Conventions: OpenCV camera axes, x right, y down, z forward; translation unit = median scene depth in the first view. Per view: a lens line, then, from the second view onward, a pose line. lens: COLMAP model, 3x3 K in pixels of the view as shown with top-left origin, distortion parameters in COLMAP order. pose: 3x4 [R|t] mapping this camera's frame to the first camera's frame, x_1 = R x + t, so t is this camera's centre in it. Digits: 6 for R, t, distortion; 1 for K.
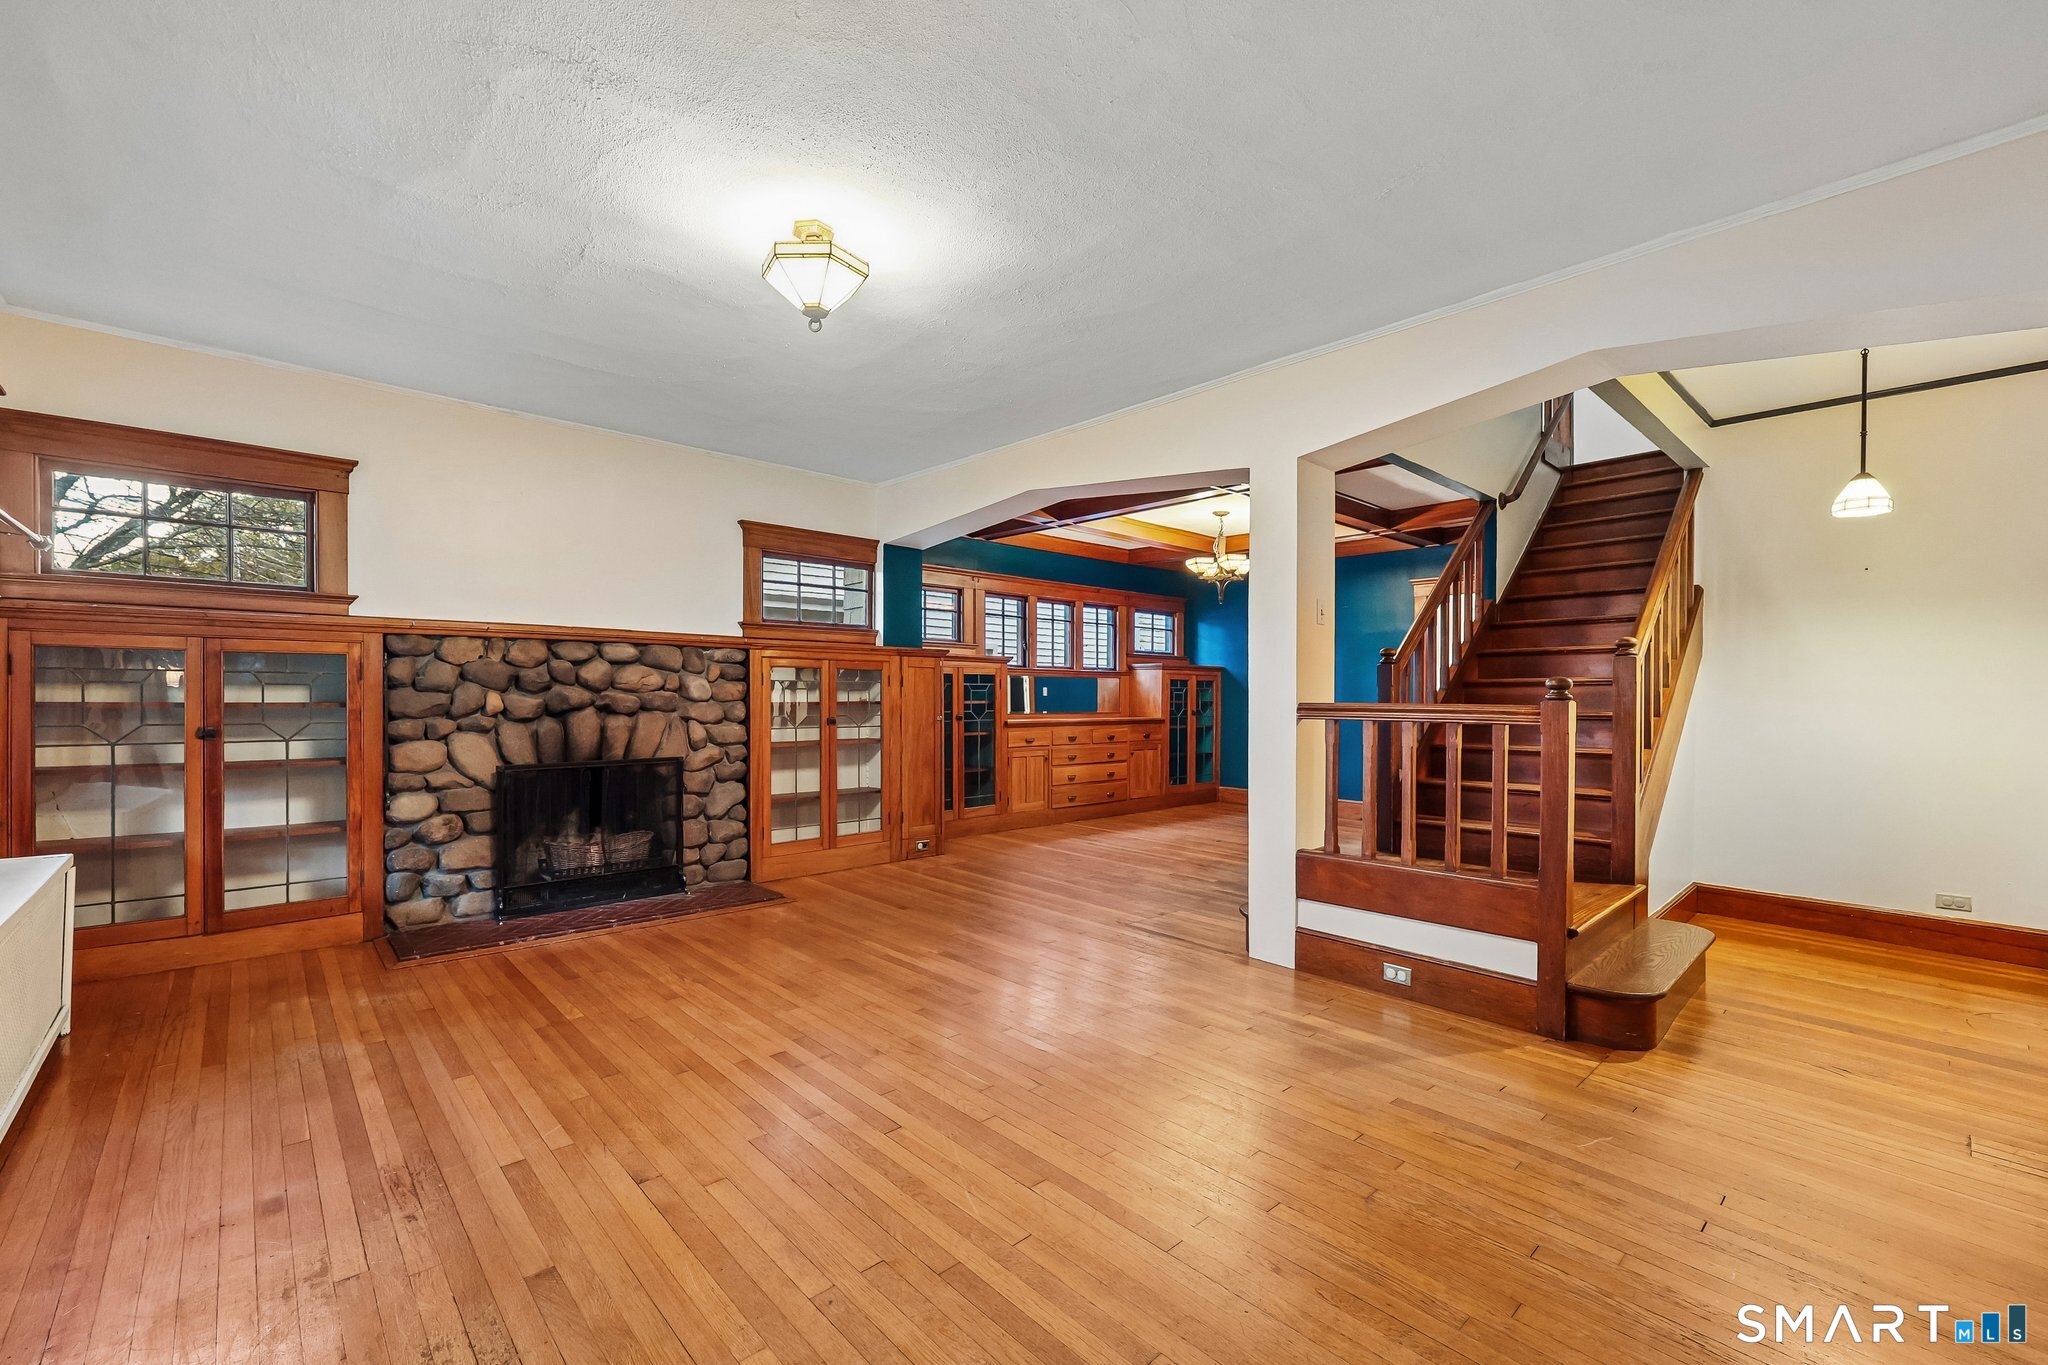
lens RADIAL K [[852.2, 0, 1019.1], [0, 852.2, 709.6], [0, 0, 1]] dist [0.000148, 0.000015]
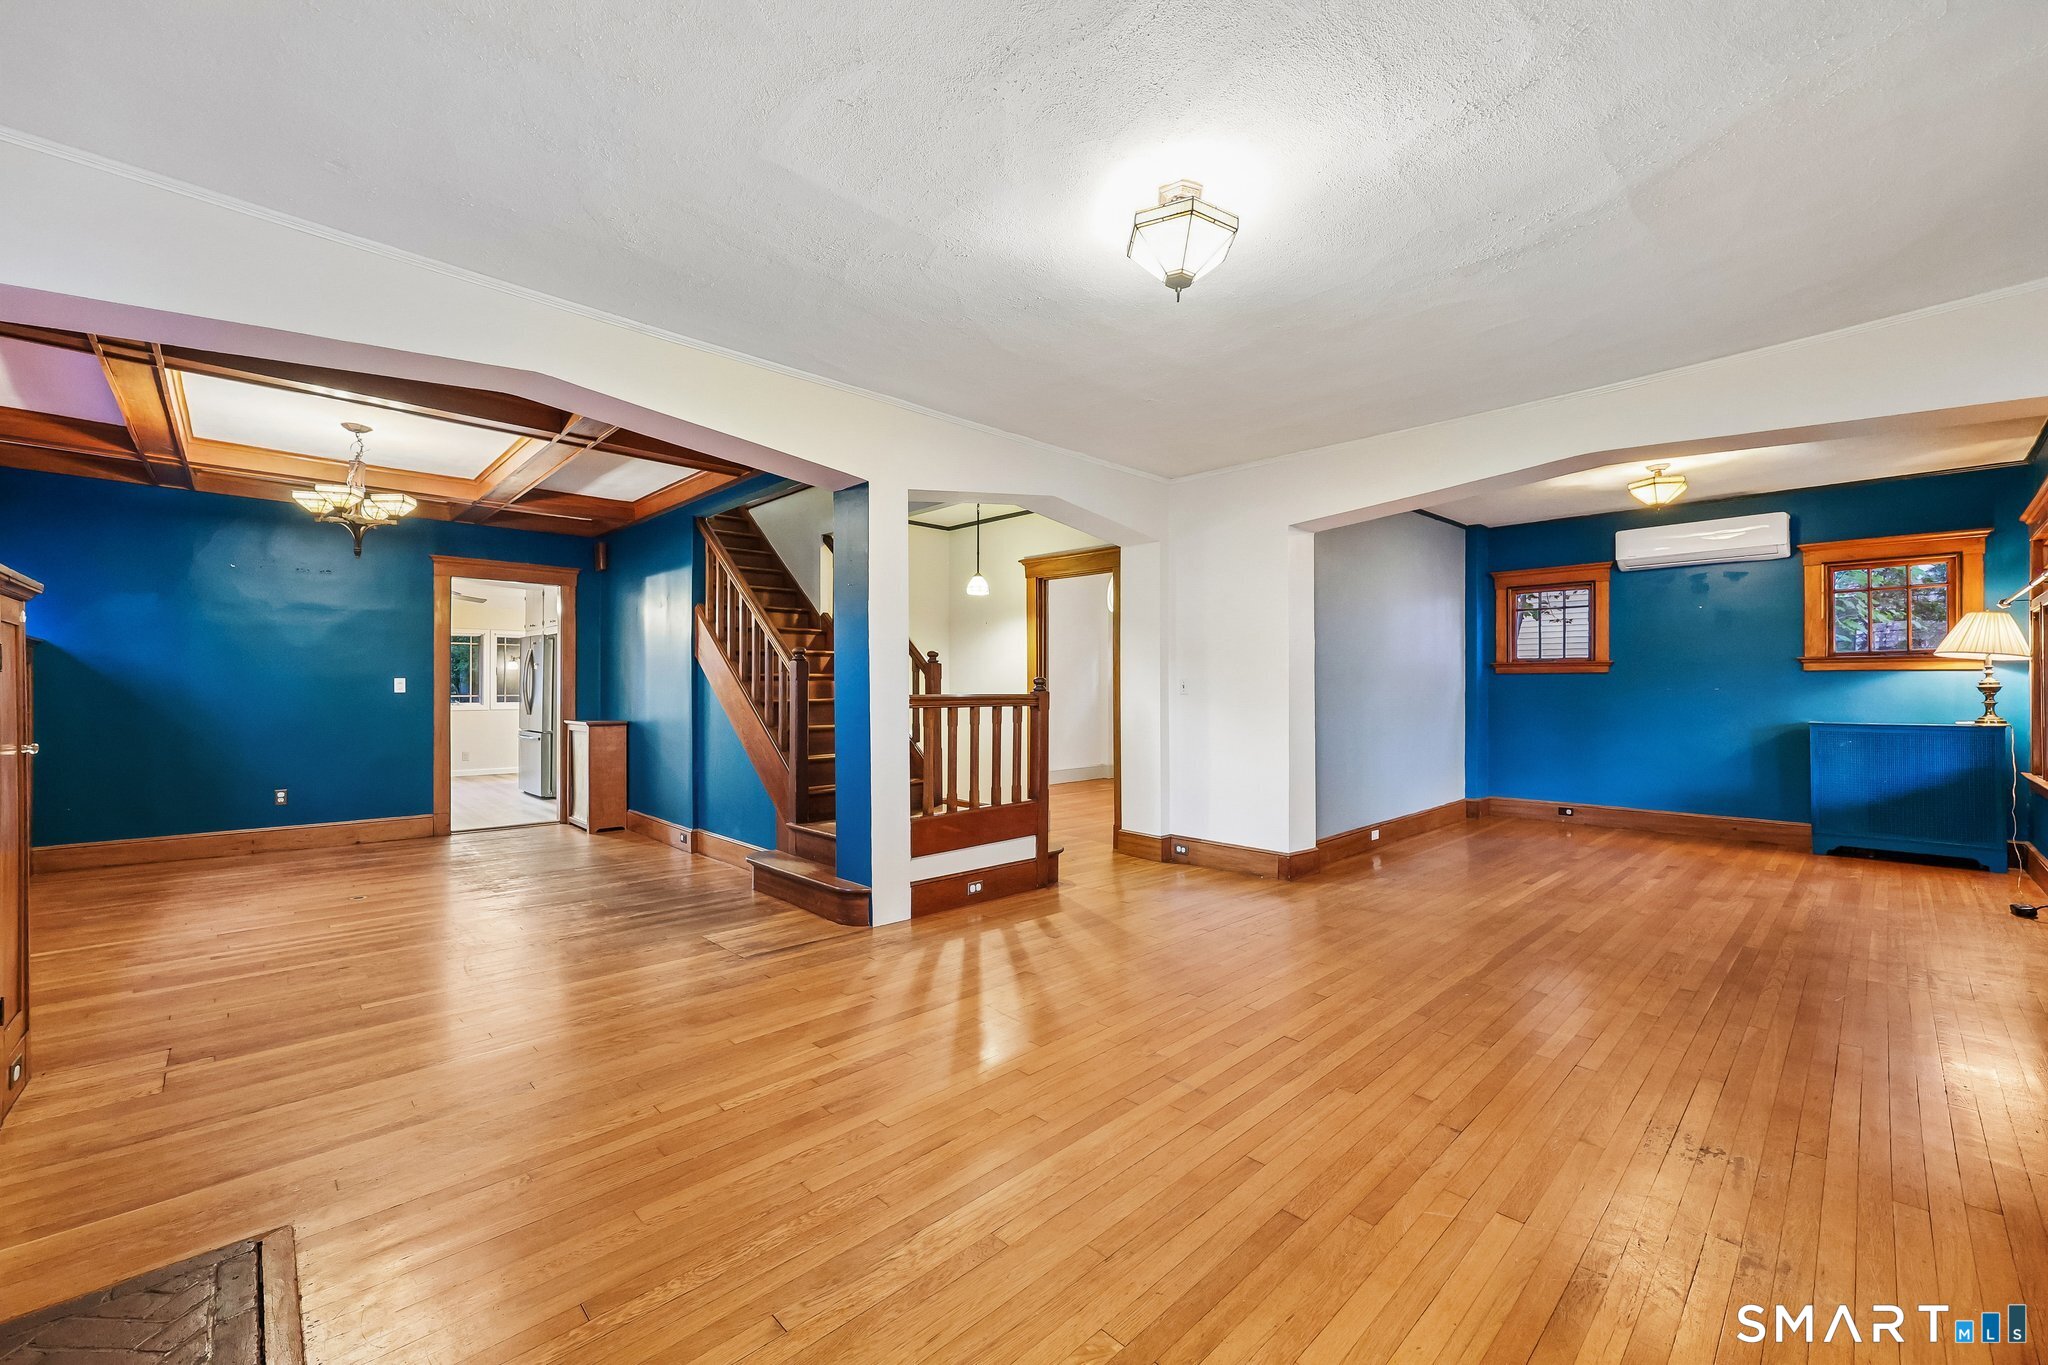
lens RADIAL K [[816.4, 0, 1016.9], [0, 816.4, 689.7], [0, 0, 1]] dist [0.000445, 0.000069]
pose [[-0.020610, -0.008351, 0.999753, -0.893970], [0.016180, 0.999831, 0.008685, -0.024695], [-0.999657, 0.016355, -0.020472, 0.950285]]
